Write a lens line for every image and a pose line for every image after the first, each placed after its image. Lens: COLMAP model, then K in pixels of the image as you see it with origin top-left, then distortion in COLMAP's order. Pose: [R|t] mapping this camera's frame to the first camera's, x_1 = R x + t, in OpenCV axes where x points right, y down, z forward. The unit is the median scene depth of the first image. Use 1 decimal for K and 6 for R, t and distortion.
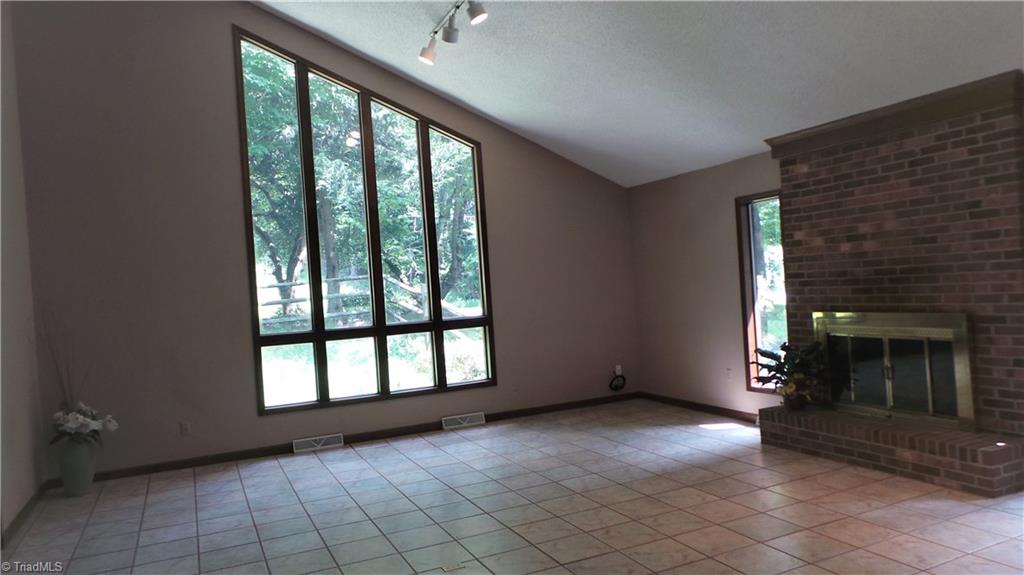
lens RADIAL K [[713.0, 0, 521.9], [0, 713.0, 291.4], [0, 0, 1]] dist [0.026891, 0.001306]
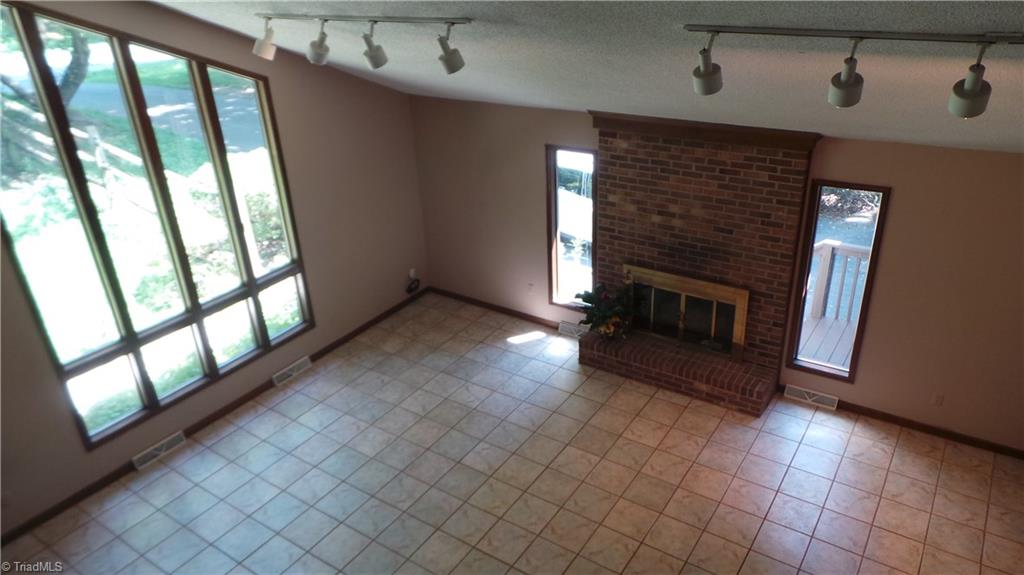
lens RADIAL K [[699.9, 0, 512.0], [0, 699.9, 287.5], [0, 0, 1]] dist [0.003188, 0.001259]
pose [[0.858753, -0.202443, 0.470702, -0.335178], [-0.007868, 0.913321, 0.407164, -0.429847], [-0.512329, -0.353357, 0.782725, 0.152601]]
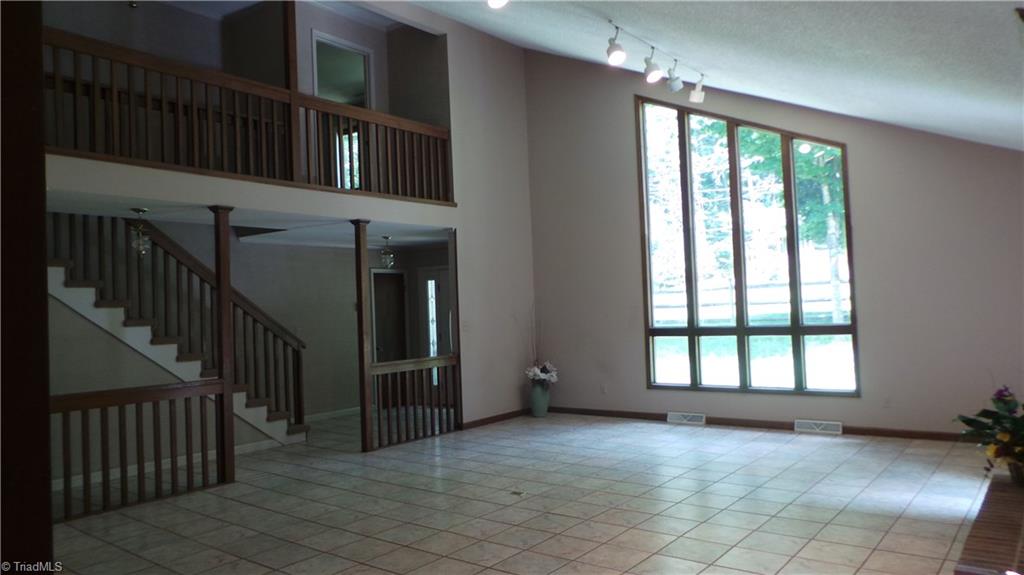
lens RADIAL K [[713.0, 0, 521.9], [0, 713.0, 291.4], [0, 0, 1]] dist [0.026891, 0.001306]
pose [[0.451336, 0.023793, -0.892037, 0.822513], [0.006516, 0.999530, 0.029957, -0.054754], [0.892330, -0.019333, 0.450969, 0.236499]]
